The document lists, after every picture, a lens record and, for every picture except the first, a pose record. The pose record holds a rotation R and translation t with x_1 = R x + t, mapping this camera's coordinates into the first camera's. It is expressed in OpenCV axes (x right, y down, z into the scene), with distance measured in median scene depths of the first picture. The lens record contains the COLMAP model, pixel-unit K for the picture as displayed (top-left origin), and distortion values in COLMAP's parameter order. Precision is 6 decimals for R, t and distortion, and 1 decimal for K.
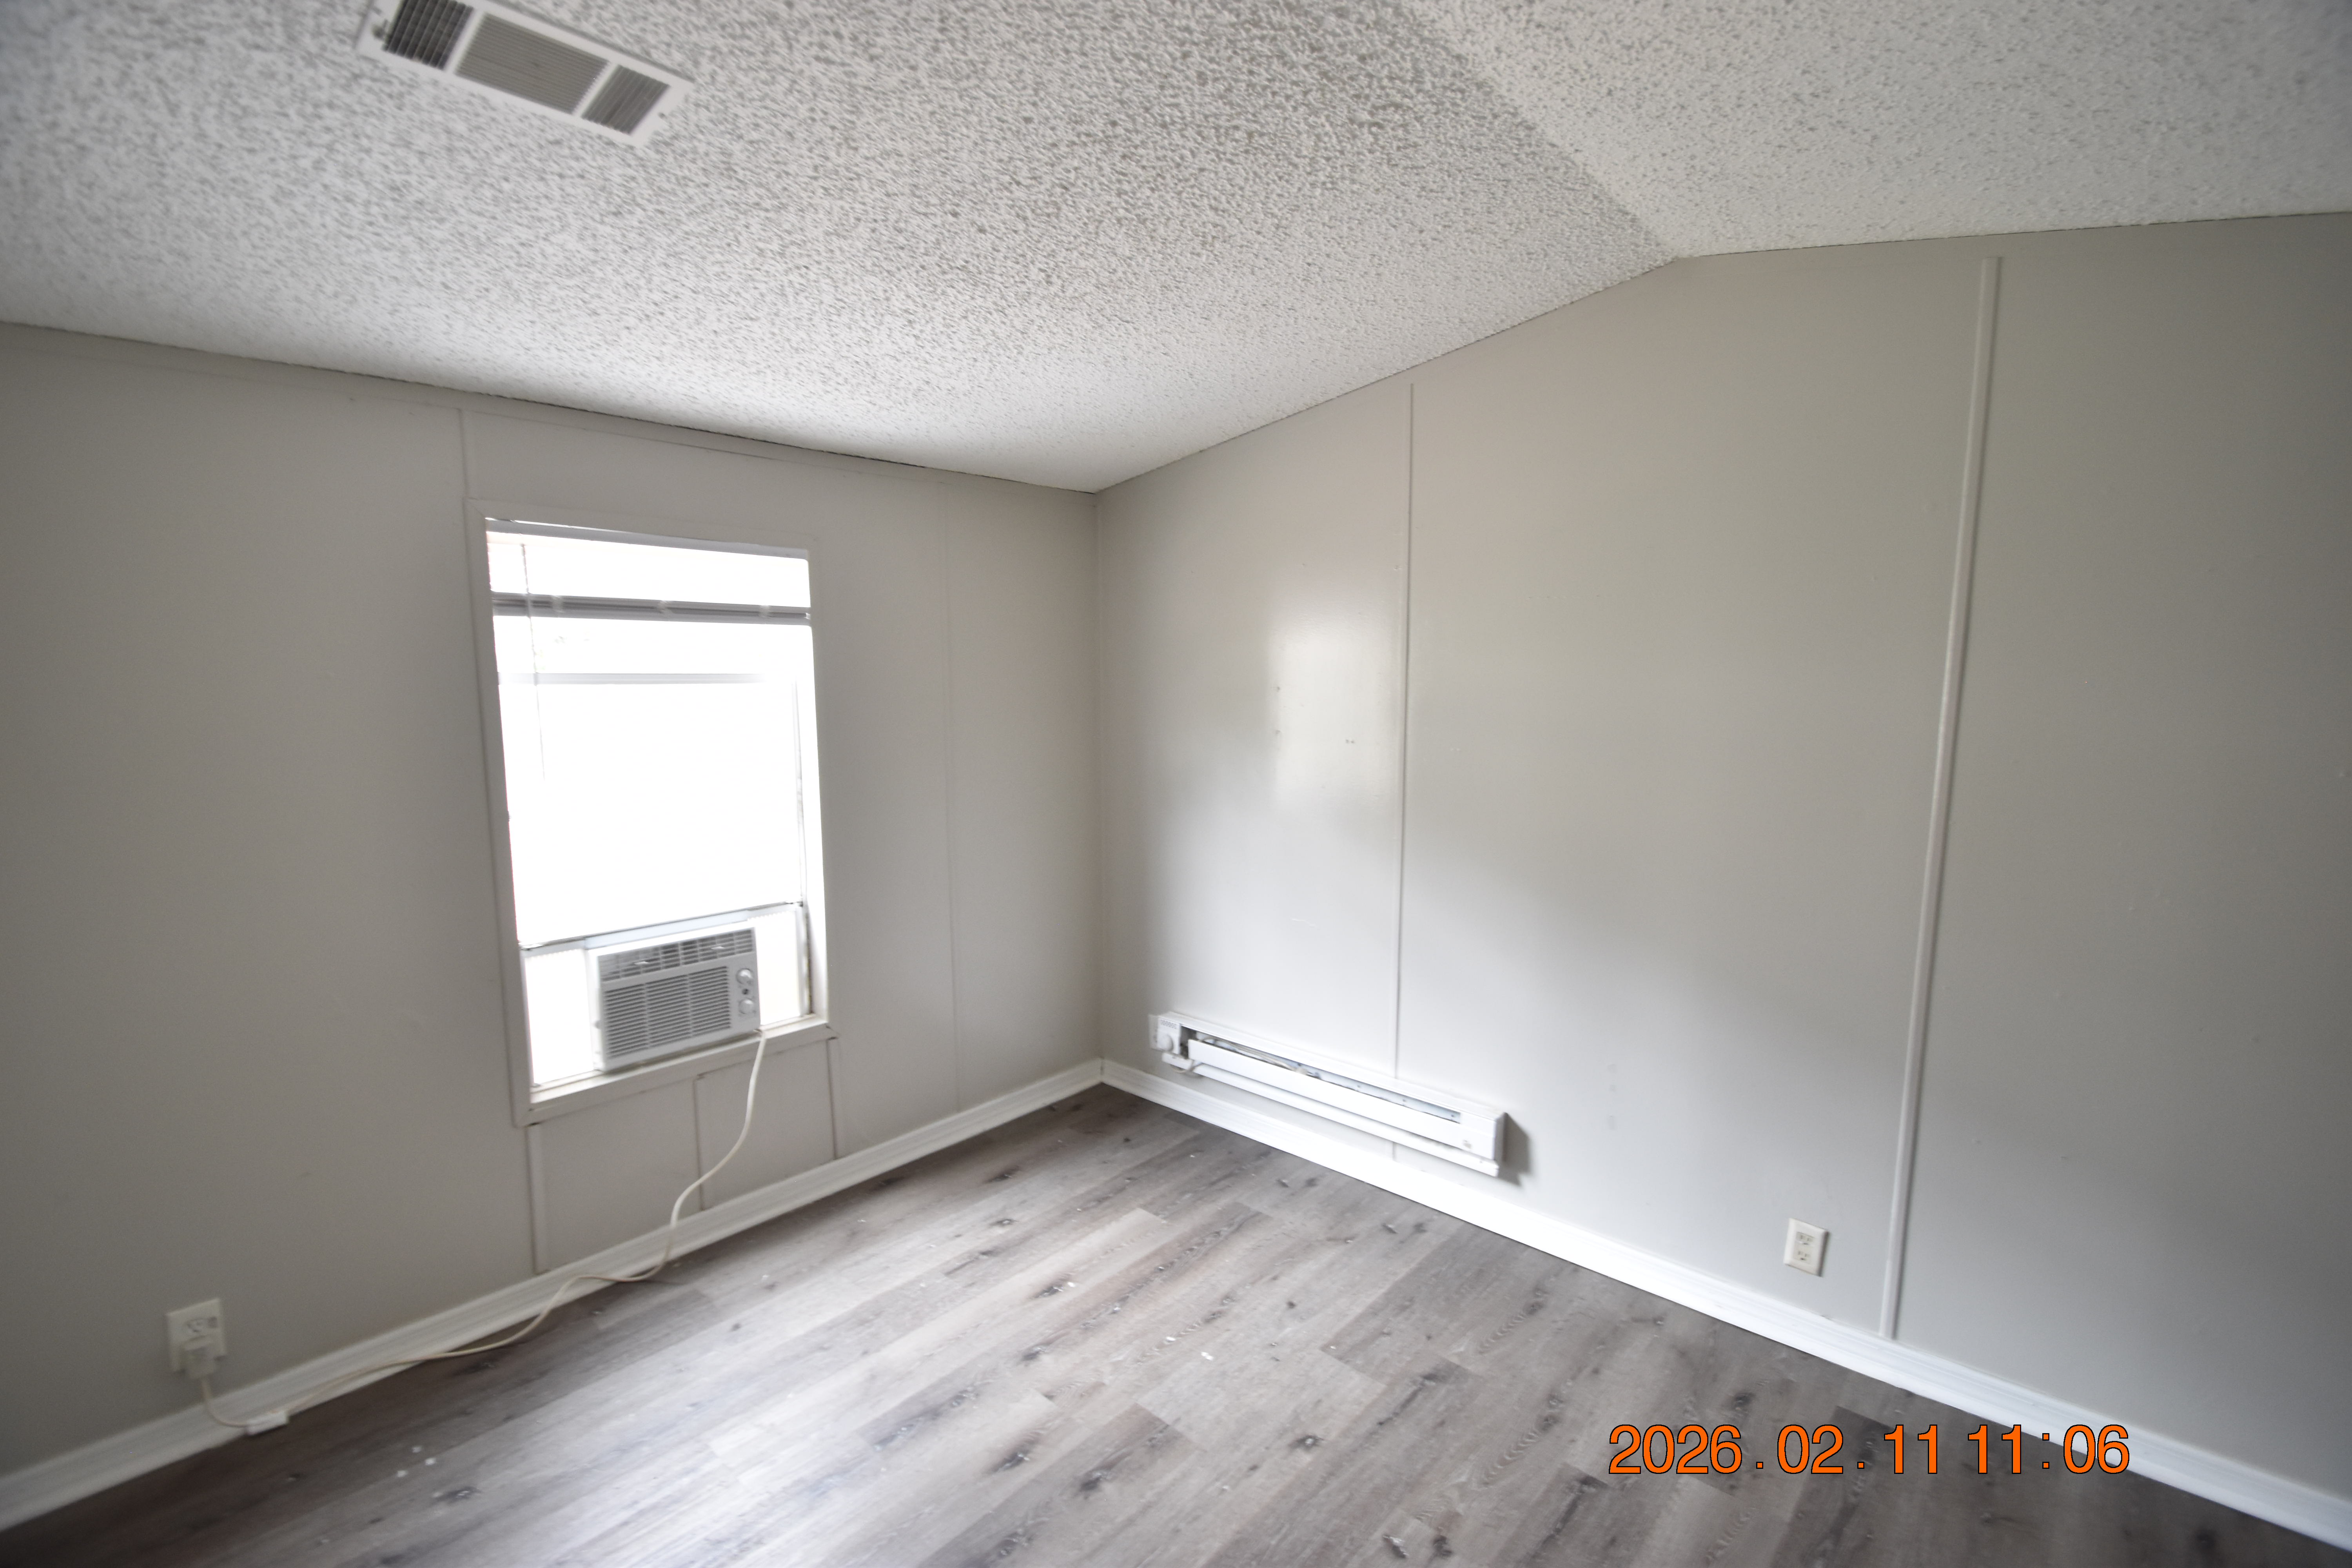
lens RADIAL K [[1027.5, 0, 1172.5], [0, 1027.5, 790.2], [0, 0, 1]] dist [0.019067, -0.020388]
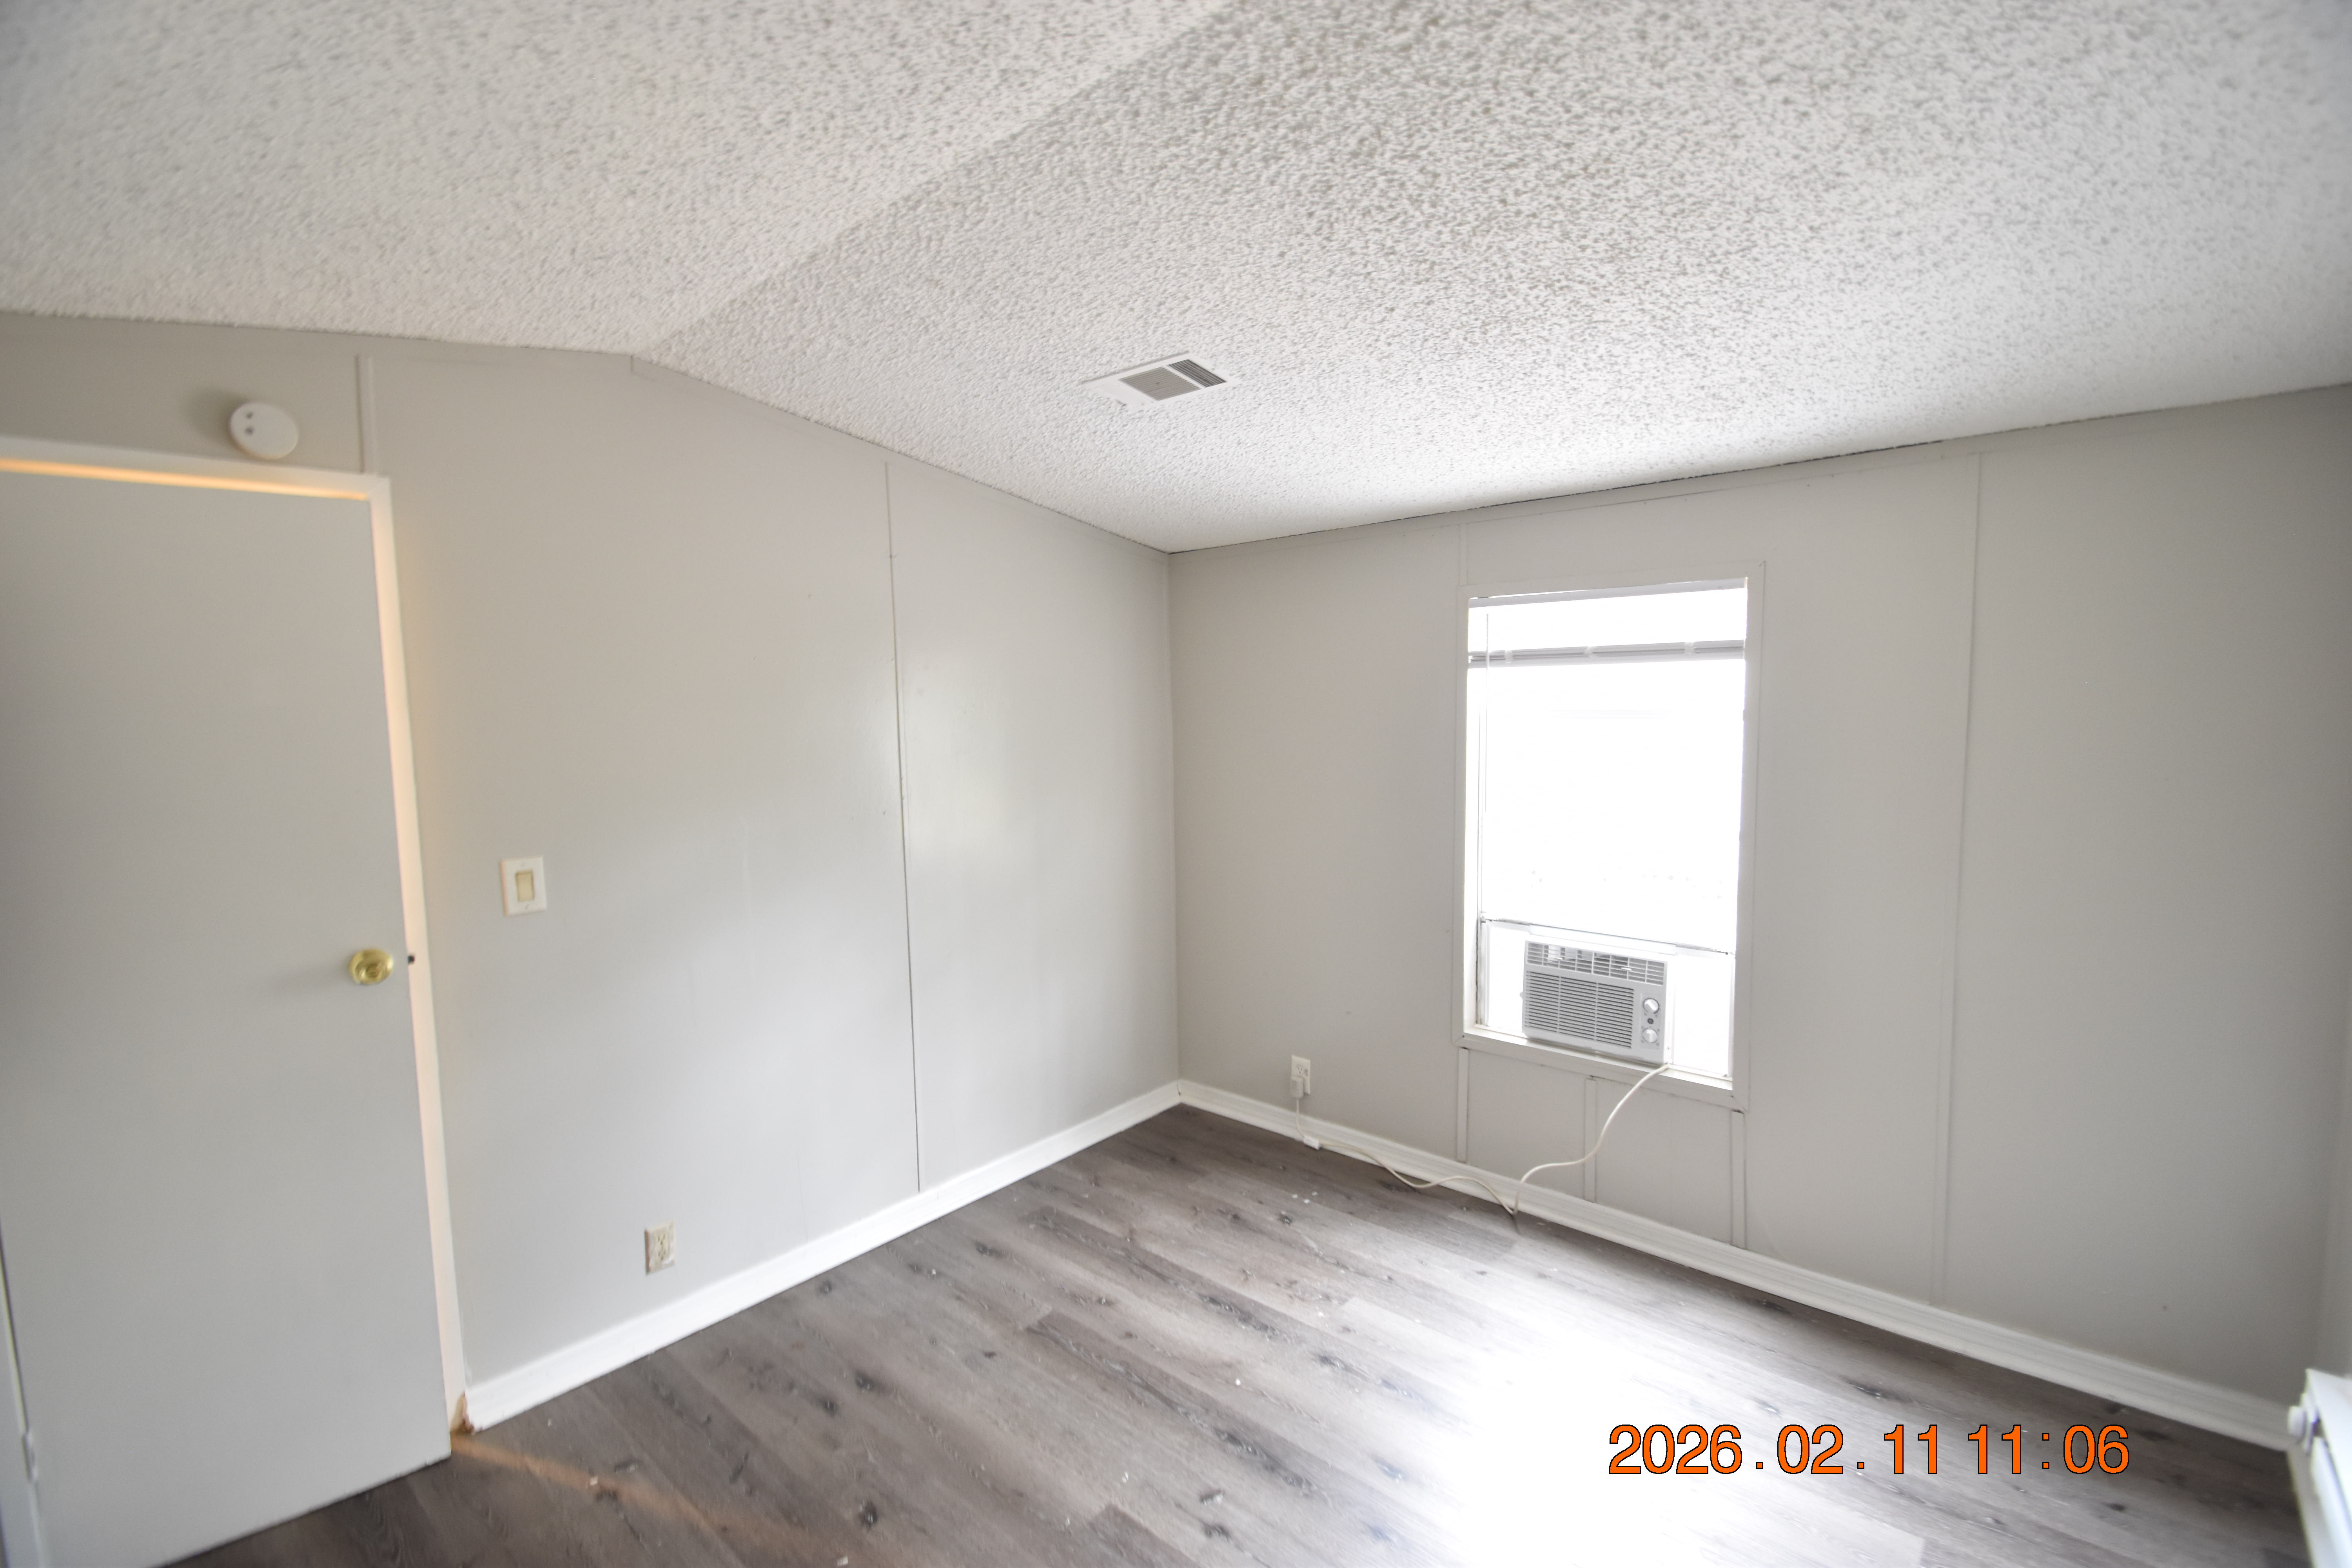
lens RADIAL K [[1027.5, 0, 1172.5], [0, 1027.5, 790.2], [0, 0, 1]] dist [0.019067, -0.020388]
pose [[0.016915, 0.084771, -0.996257, 0.610860], [-0.107630, 0.990764, 0.082476, -0.068409], [0.994047, 0.105832, 0.025882, 0.507727]]
